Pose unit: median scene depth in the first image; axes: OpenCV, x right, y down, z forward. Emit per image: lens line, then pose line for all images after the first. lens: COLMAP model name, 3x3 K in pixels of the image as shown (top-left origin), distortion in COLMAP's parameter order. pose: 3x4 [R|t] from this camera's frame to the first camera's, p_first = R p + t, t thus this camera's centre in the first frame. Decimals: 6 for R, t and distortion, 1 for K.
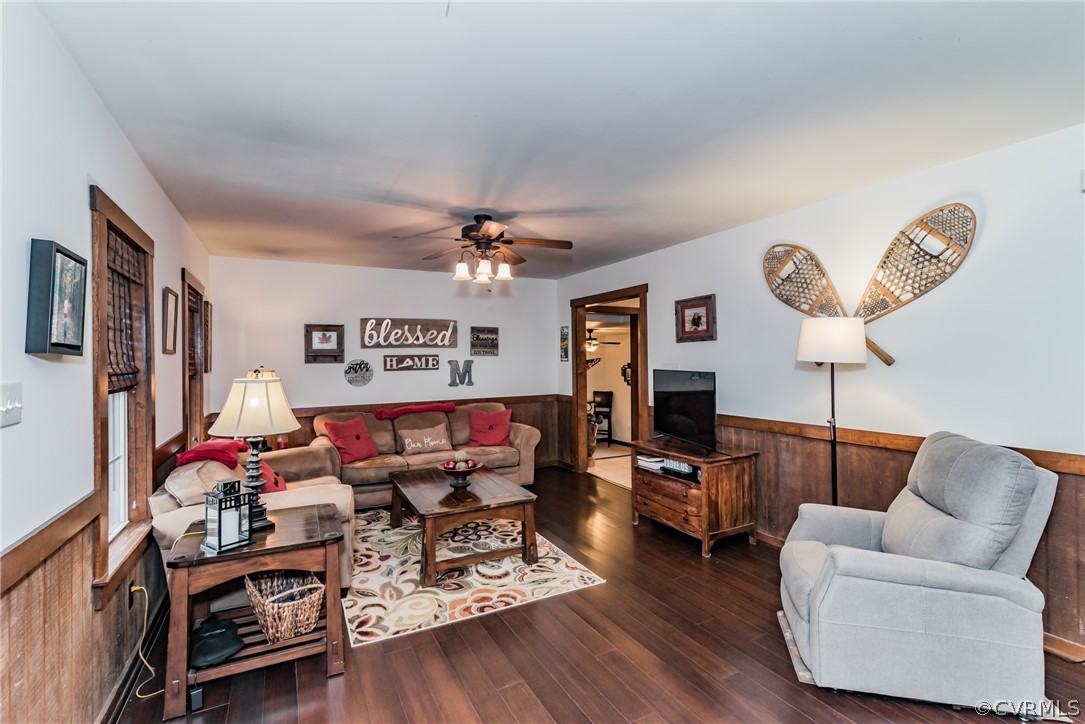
lens RADIAL K [[489.3, 0, 542.9], [0, 489.3, 357.3], [0, 0, 1]] dist [0.005438, -0.000919]
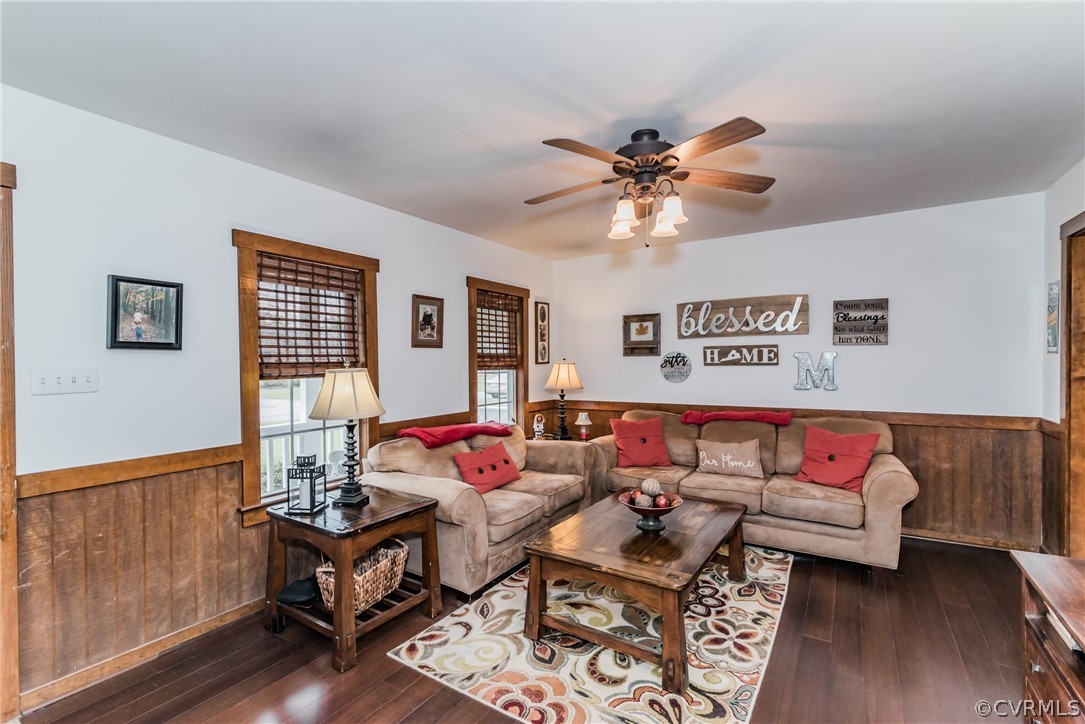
lens RADIAL K [[489.3, 0, 537.7], [0, 489.3, 366.8], [0, 0, 1]] dist [0.005438, -0.000919]
pose [[0.499961, 0.021062, -0.865792, 0.364085], [0.006977, 0.999574, 0.028346, 0.006887], [0.866020, -0.020213, 0.499601, 0.508877]]
